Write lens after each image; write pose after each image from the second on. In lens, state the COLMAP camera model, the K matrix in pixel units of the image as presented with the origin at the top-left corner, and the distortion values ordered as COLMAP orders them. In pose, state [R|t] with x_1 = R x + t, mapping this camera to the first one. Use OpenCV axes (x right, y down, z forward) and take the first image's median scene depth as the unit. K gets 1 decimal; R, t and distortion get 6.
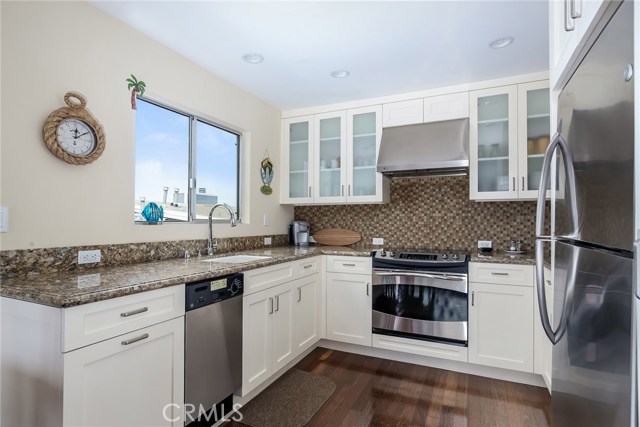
lens RADIAL K [[328.0, 0, 323.9], [0, 328.0, 216.1], [0, 0, 1]] dist [-0.007429, -0.001205]
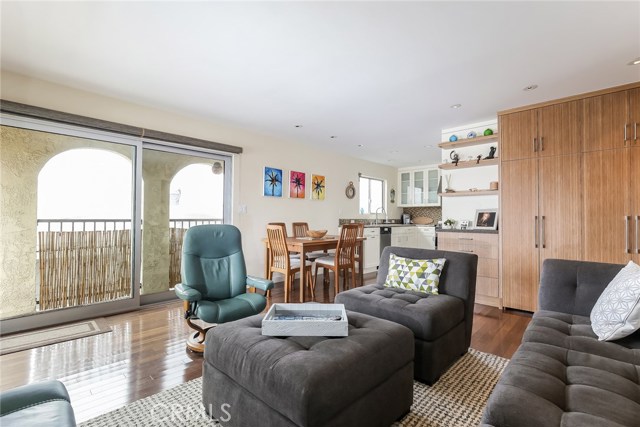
lens RADIAL K [[302.5, 0, 322.7], [0, 302.5, 213.1], [0, 0, 1]] dist [-0.003822, 0.000899]
pose [[0.949775, -0.005910, -0.312878, 0.048774], [0.004962, 0.999980, -0.003826, 0.019904], [0.312895, 0.002081, 0.949786, -1.597353]]
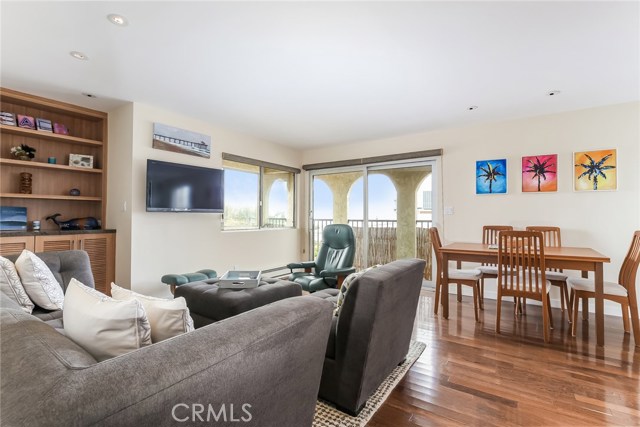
lens RADIAL K [[302.5, 0, 325.5], [0, 302.5, 212.3], [0, 0, 1]] dist [-0.003822, 0.000899]
pose [[-0.166682, -0.019221, -0.985823, 0.778124], [0.011126, 0.999710, -0.021373, 0.025571], [0.985948, -0.014531, -0.166420, -0.588961]]
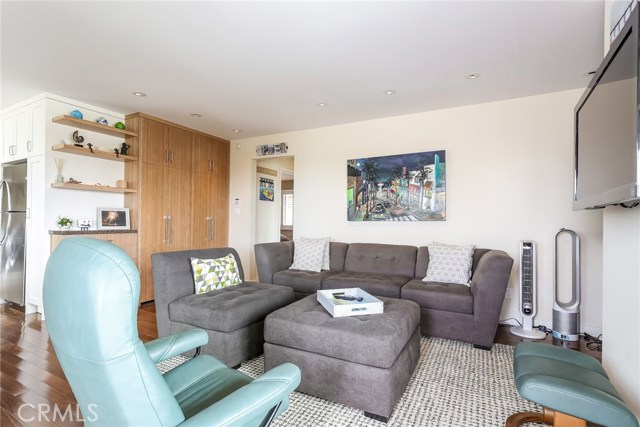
lens RADIAL K [[321.9, 0, 322.2], [0, 321.9, 219.1], [0, 0, 1]] dist [0.002864, -0.000057]
pose [[0.063550, 0.002386, 0.997976, -0.993939], [-0.030690, 0.999529, -0.000435, 0.022604], [-0.997507, -0.030600, 0.063593, -1.016084]]
